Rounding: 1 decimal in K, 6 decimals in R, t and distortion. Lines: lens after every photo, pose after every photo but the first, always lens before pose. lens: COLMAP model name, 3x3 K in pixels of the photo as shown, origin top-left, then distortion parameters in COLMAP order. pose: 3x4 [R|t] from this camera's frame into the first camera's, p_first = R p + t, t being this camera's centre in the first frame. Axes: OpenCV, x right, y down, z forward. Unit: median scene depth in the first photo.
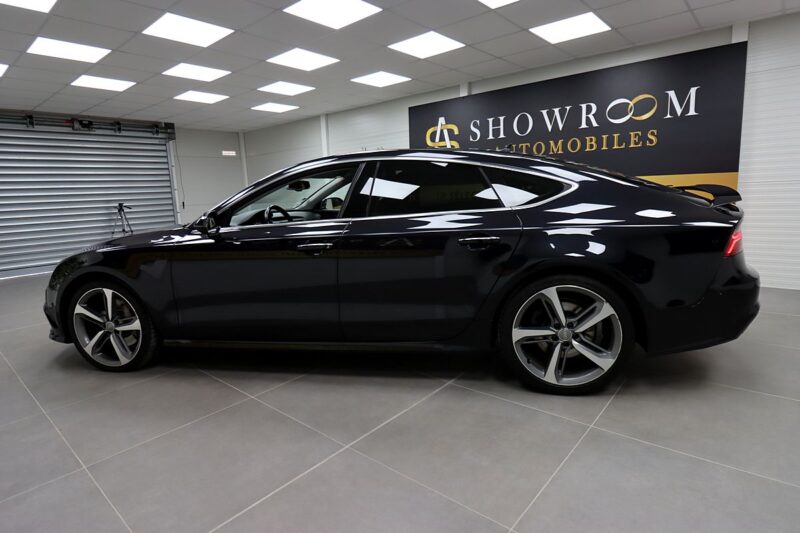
lens RADIAL K [[430.7, 0, 400.0], [0, 430.7, 266.5], [0, 0, 1]] dist [-0.000594, -0.002070]
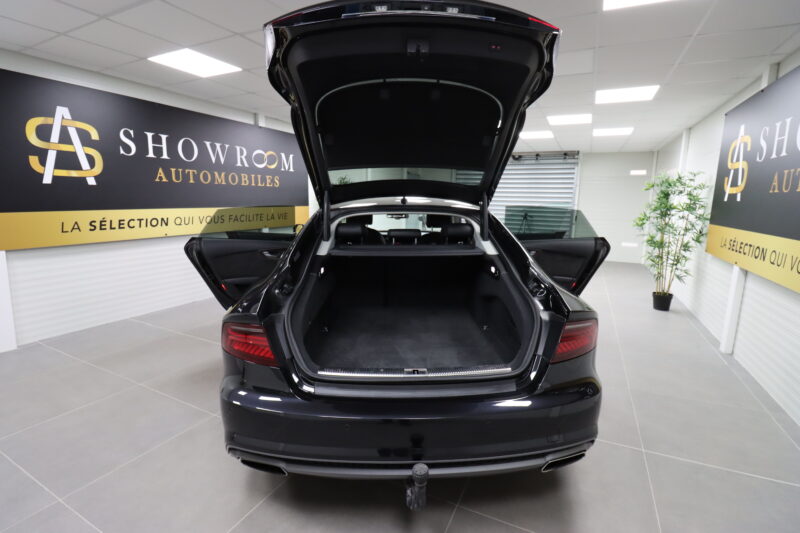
lens RADIAL K [[372.9, 0, 399.2], [0, 372.9, 254.0], [0, 0, 1]] dist [-0.022067, -0.000033]
pose [[-0.244561, -0.099057, 0.964561, -0.710258], [0.176033, 0.973702, 0.144629, -0.151493], [-0.953521, 0.205165, -0.220692, 0.847181]]
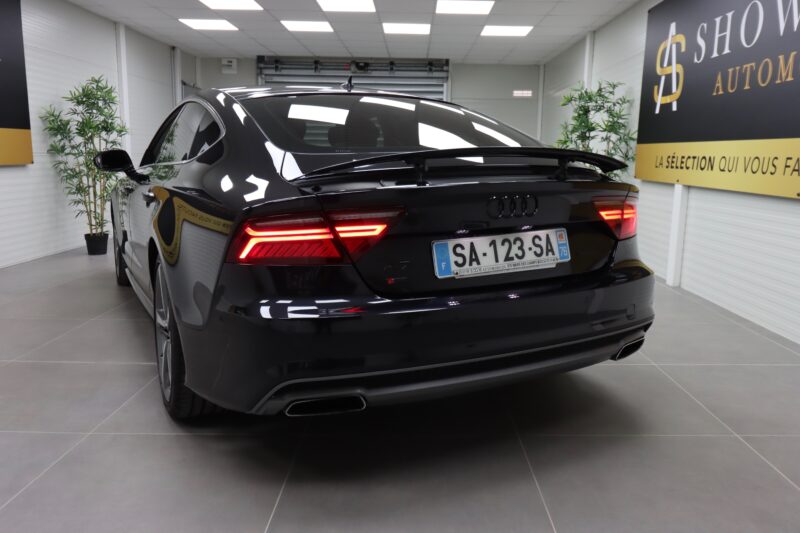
lens RADIAL K [[637.7, 0, 398.3], [0, 637.7, 256.1], [0, 0, 1]] dist [0.010333, 0.006724]
pose [[0.630646, 0.172849, -0.756577, 0.685696], [-0.176850, 0.981240, 0.076762, -0.060368], [0.755652, 0.085391, 0.649383, 0.263376]]
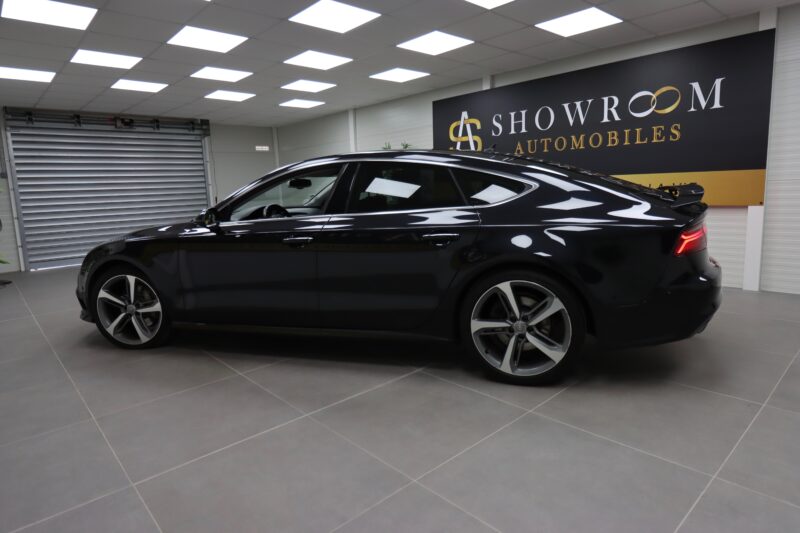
lens RADIAL K [[469.8, 0, 400.0], [0, 469.8, 266.5], [0, 0, 1]] dist [0.002141, 0.000660]
pose [[0.992758, 0.022257, -0.118051, 0.104915], [-0.022430, 0.999748, -0.000140, 0.007432], [0.118018, 0.002787, 0.993008, -0.084043]]
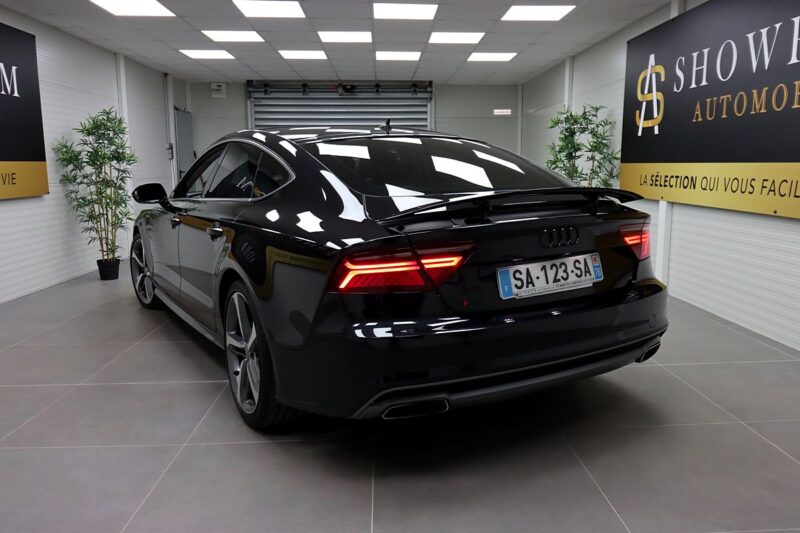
lens RADIAL K [[637.7, 0, 398.3], [0, 637.7, 256.1], [0, 0, 1]] dist [0.010333, 0.006724]
pose [[0.671704, 0.141236, -0.727232, 0.693634], [-0.151360, 0.987115, 0.051905, -0.065451], [0.725192, 0.075208, 0.684427, 0.158194]]
